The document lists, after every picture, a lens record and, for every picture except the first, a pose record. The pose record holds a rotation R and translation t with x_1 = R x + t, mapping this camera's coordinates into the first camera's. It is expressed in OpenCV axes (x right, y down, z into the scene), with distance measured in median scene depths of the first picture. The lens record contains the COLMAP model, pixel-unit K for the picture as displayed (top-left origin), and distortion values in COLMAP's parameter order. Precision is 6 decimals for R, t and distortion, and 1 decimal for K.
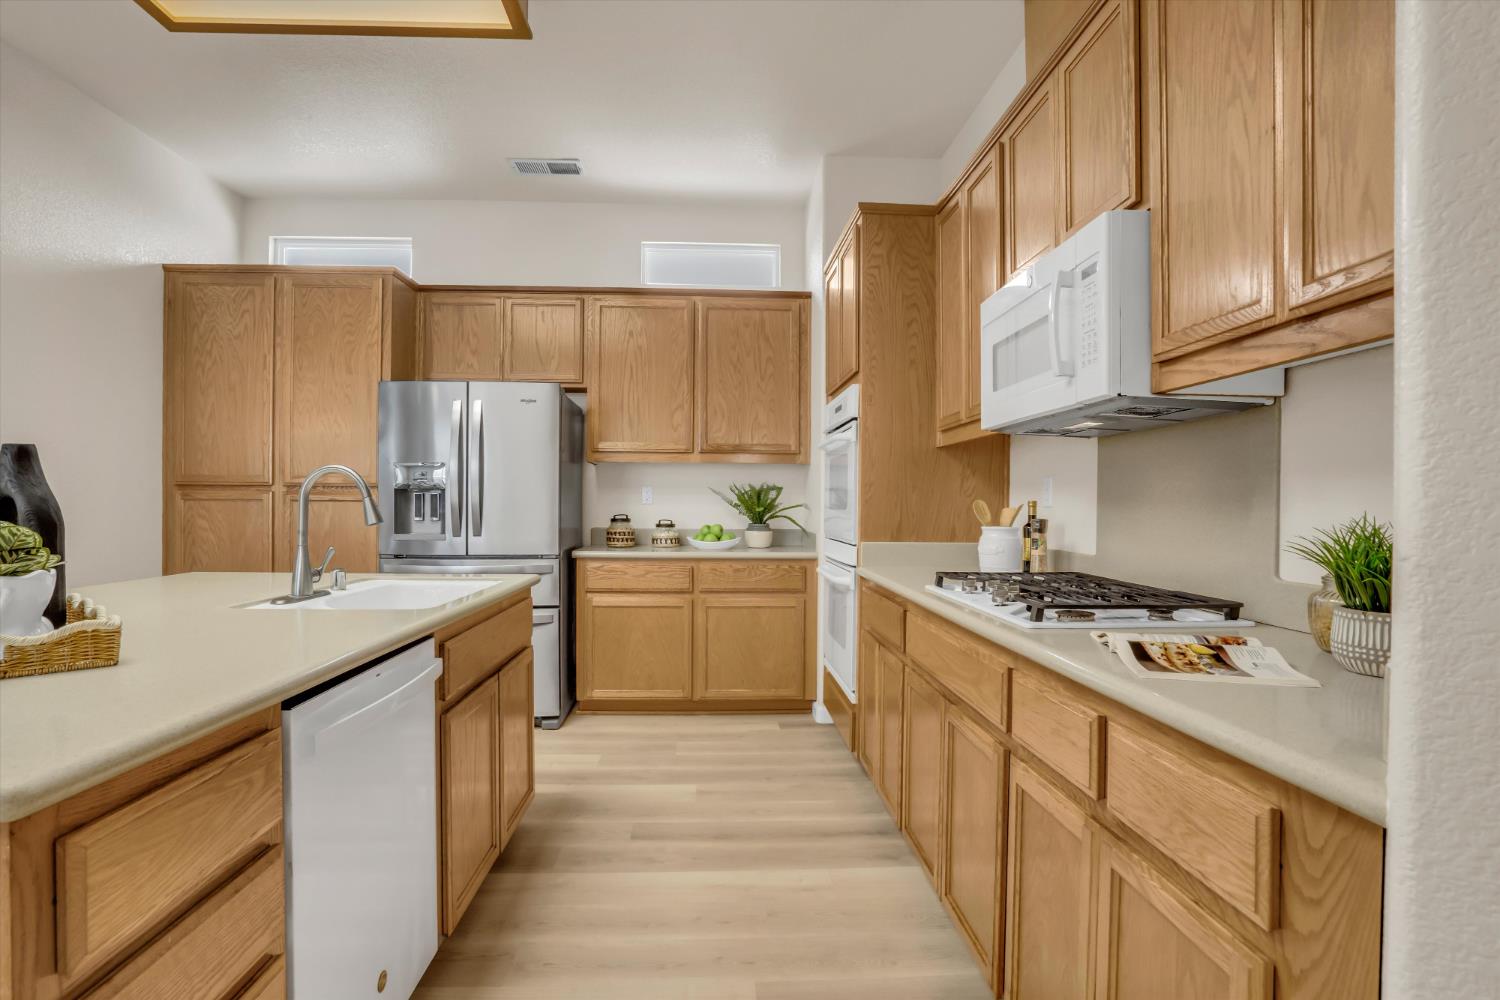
lens RADIAL K [[726.0, 0, 739.5], [0, 726.0, 507.9], [0, 0, 1]] dist [-0.061045, 0.026557]
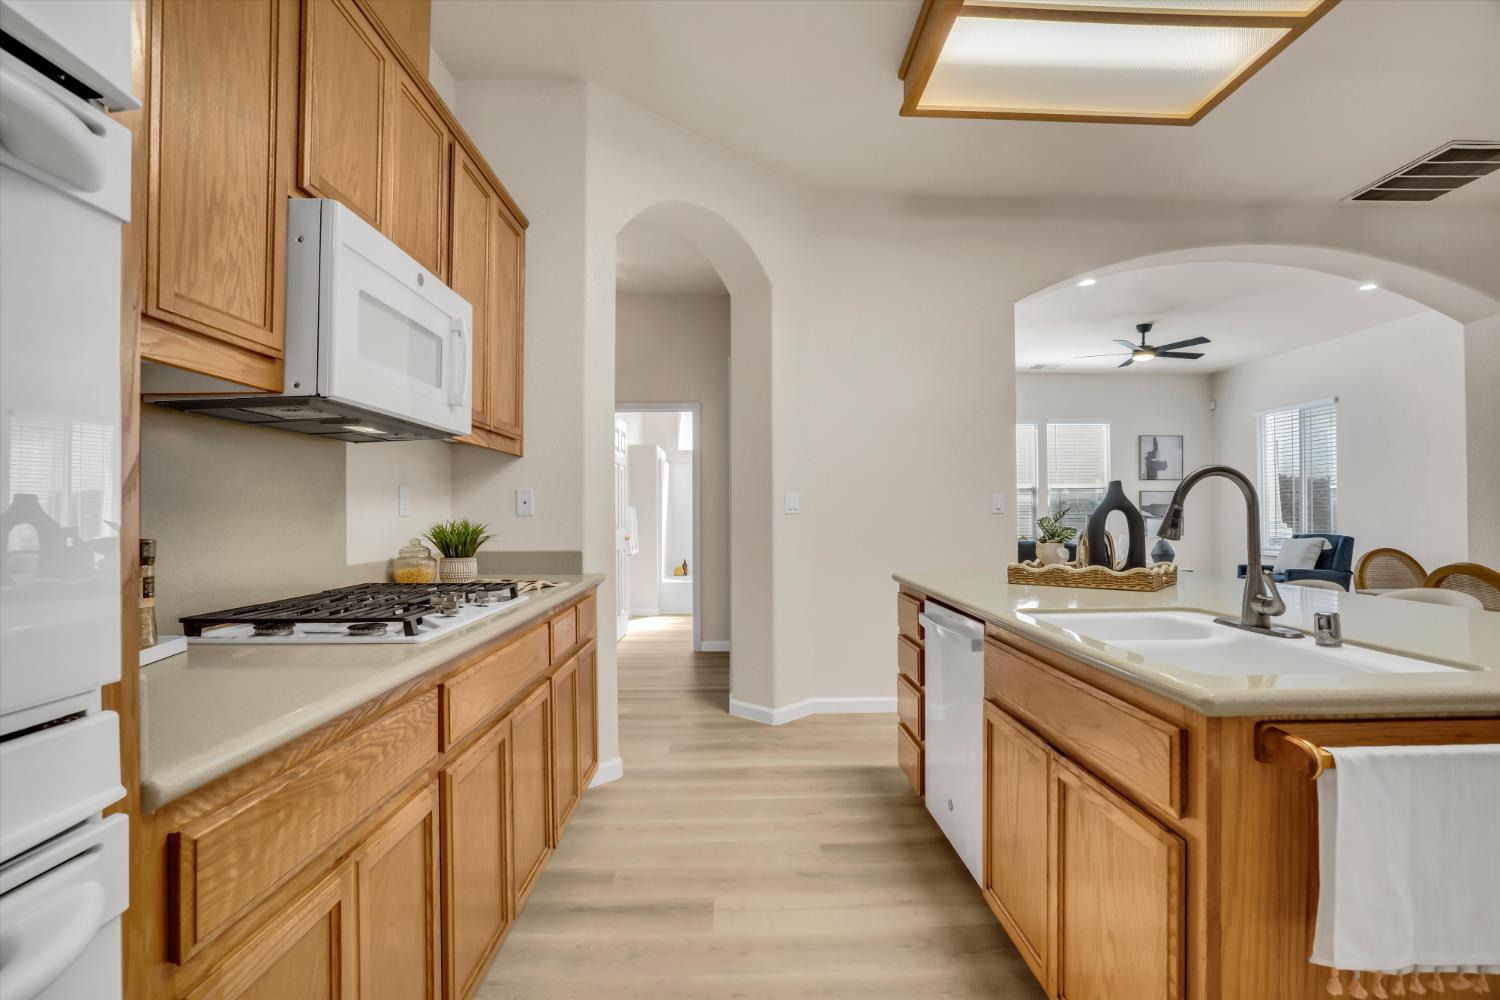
lens RADIAL K [[694.7, 0, 750.0], [0, 694.7, 500.0], [0, 0, 1]] dist [-0.025375, 0.000190]
pose [[-0.999643, -0.001211, 0.026679, -0.029914], [-0.001510, 0.999936, -0.011184, -0.005297], [-0.026664, -0.011220, -0.999581, 0.950334]]
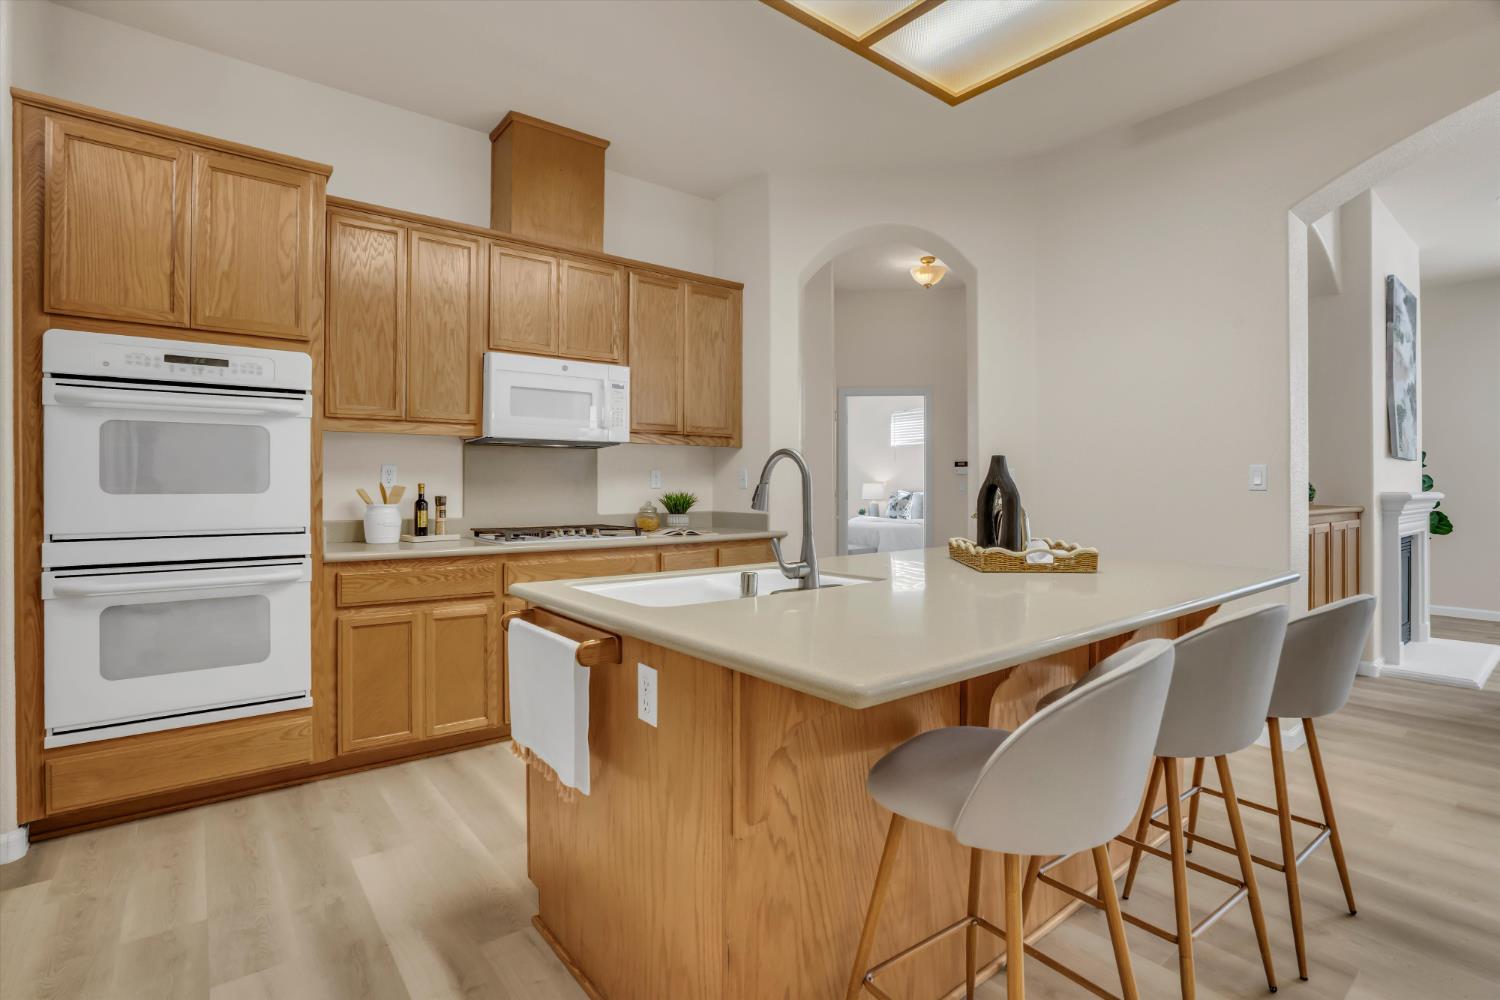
lens RADIAL K [[703.7, 0, 744.2], [0, 703.7, 484.4], [0, 0, 1]] dist [-0.059132, 0.023596]
pose [[-0.579927, -0.002947, 0.814663, -0.684726], [0.002340, 0.999983, 0.005283, -0.009237], [-0.814665, 0.004970, -0.579911, 0.840406]]
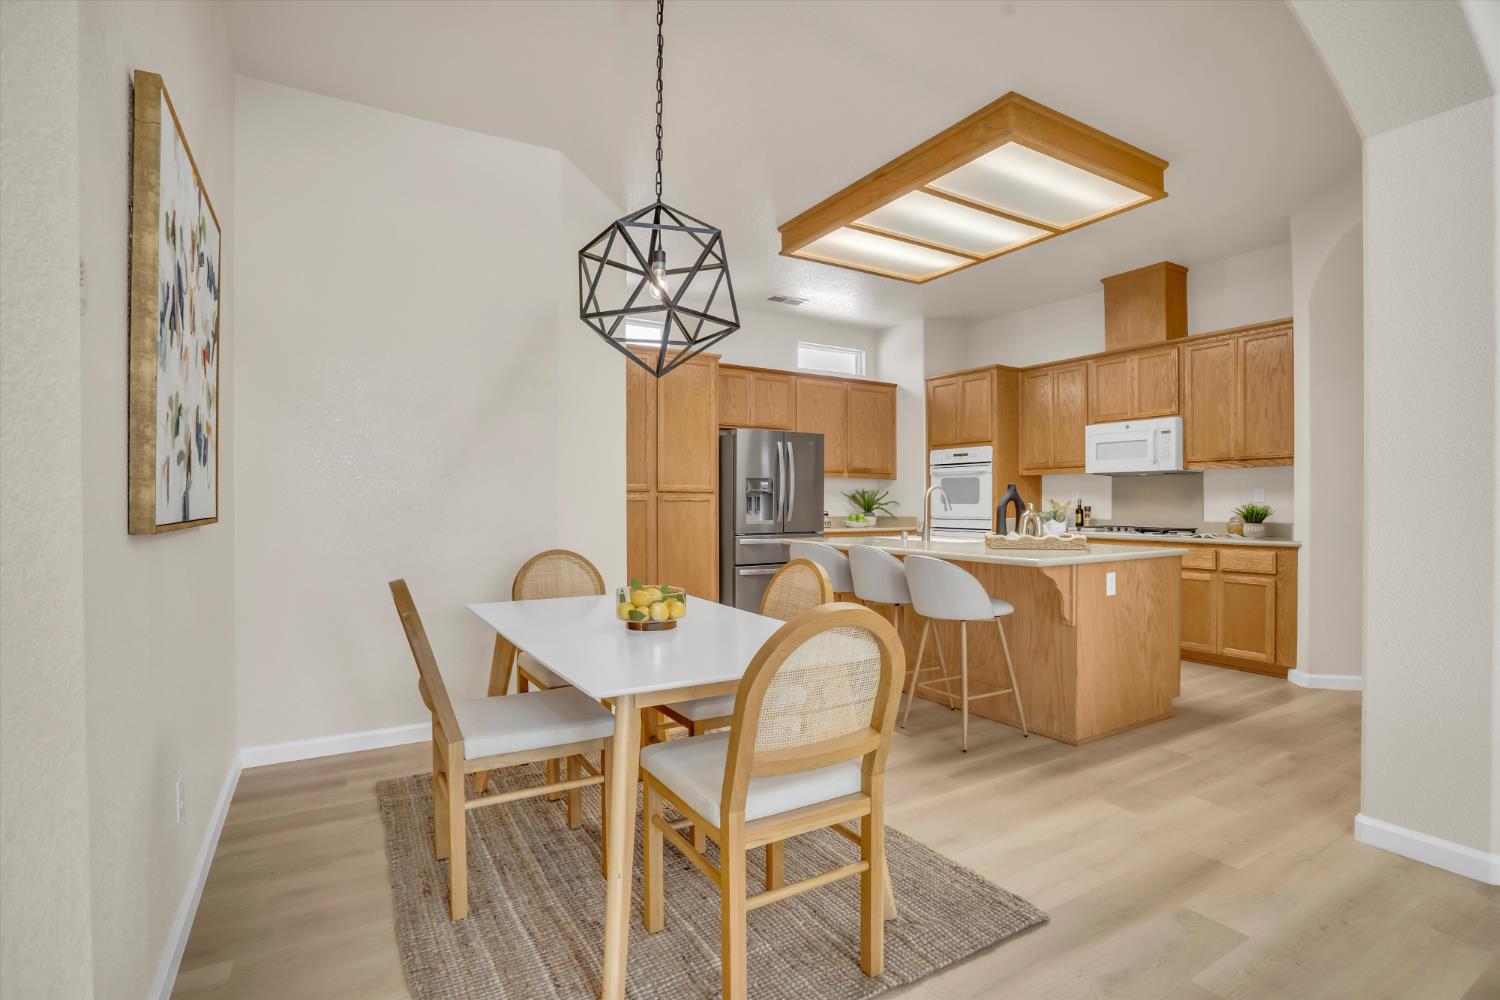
lens RADIAL K [[723.9, 0, 727.0], [0, 723.9, 501.1], [0, 0, 1]] dist [-0.019884, 0.000098]
pose [[0.889660, -0.005547, 0.456589, -1.229972], [0.007528, 0.999968, -0.002520, -0.004626], [-0.456561, 0.005679, 0.889674, -0.456561]]
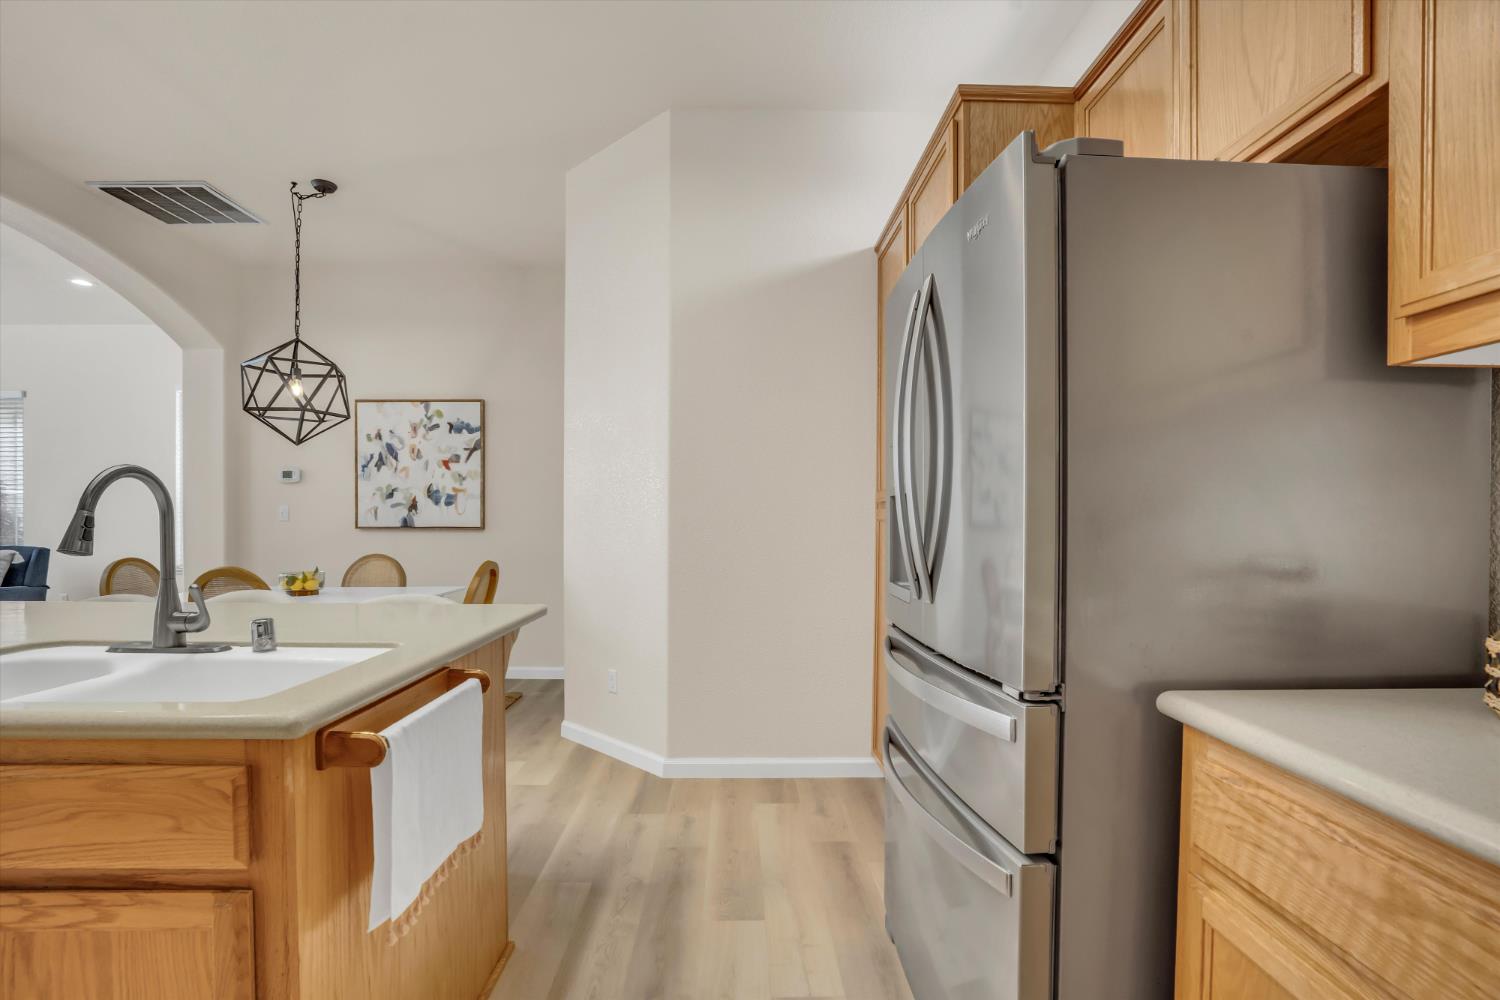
lens RADIAL K [[711.7, 0, 752.0], [0, 711.7, 524.8], [0, 0, 1]] dist [-0.061148, 0.025040]
pose [[-0.014187, 0.000008, -0.999899, 0.045708], [-0.010356, 0.999946, 0.000155, -0.004310], [0.999846, 0.010357, -0.014186, 0.852129]]
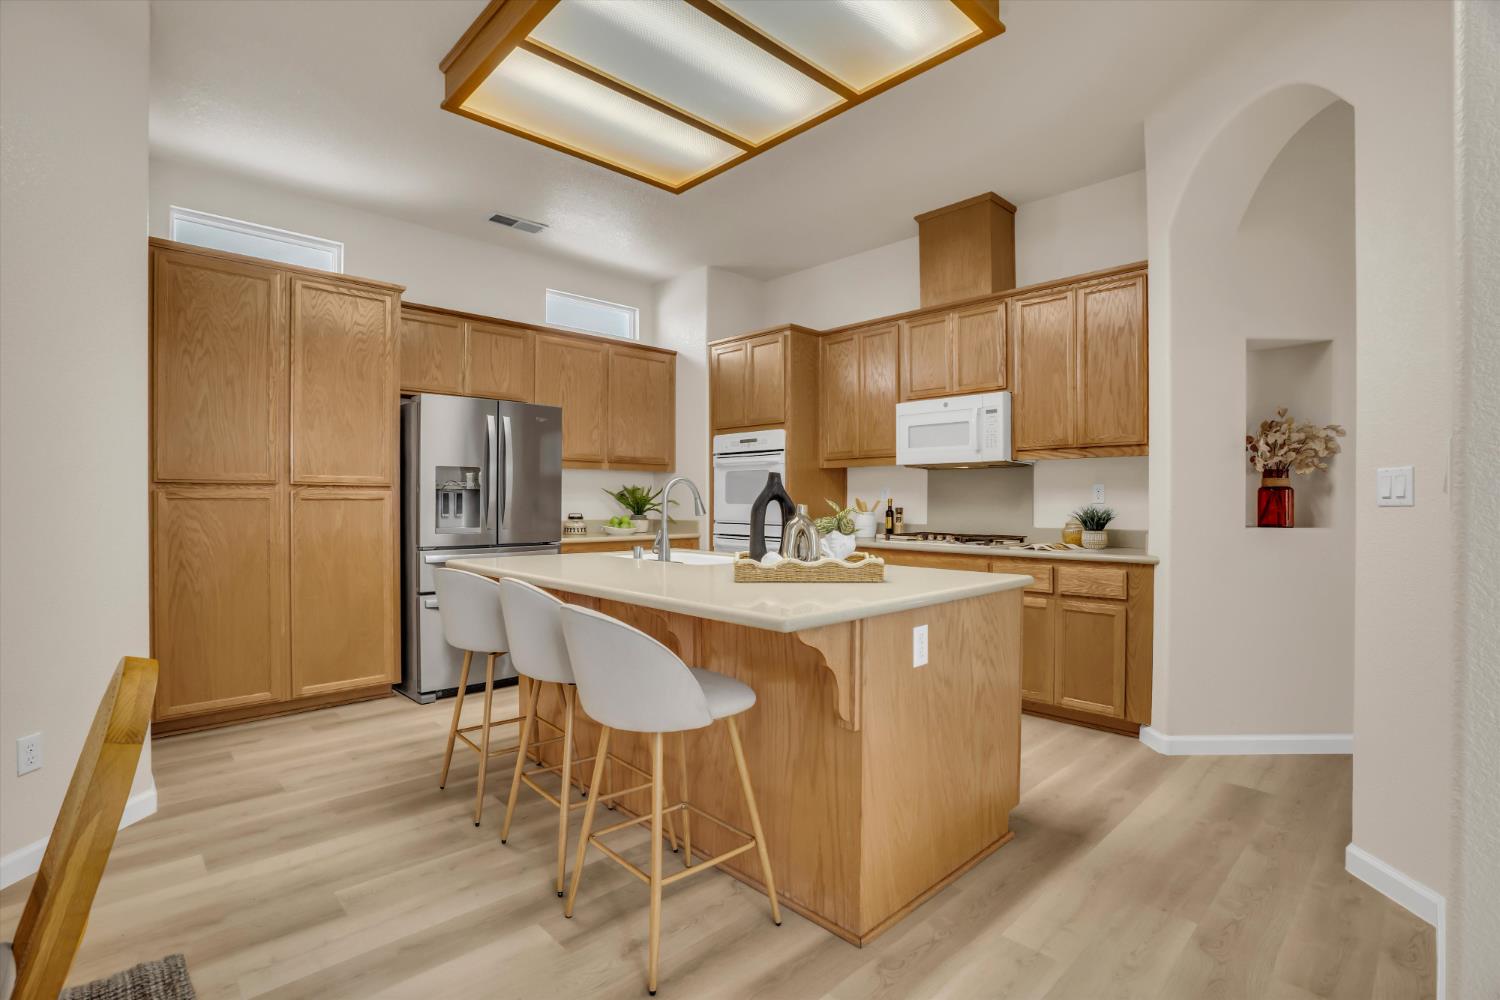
lens RADIAL K [[726.0, 0, 739.5], [0, 726.0, 507.9], [0, 0, 1]] dist [-0.061045, 0.026557]
pose [[0.760441, -0.010769, 0.649318, -0.810146], [0.005800, 0.999935, 0.009792, -0.004555], [-0.649381, -0.003680, 0.760454, -0.172492]]
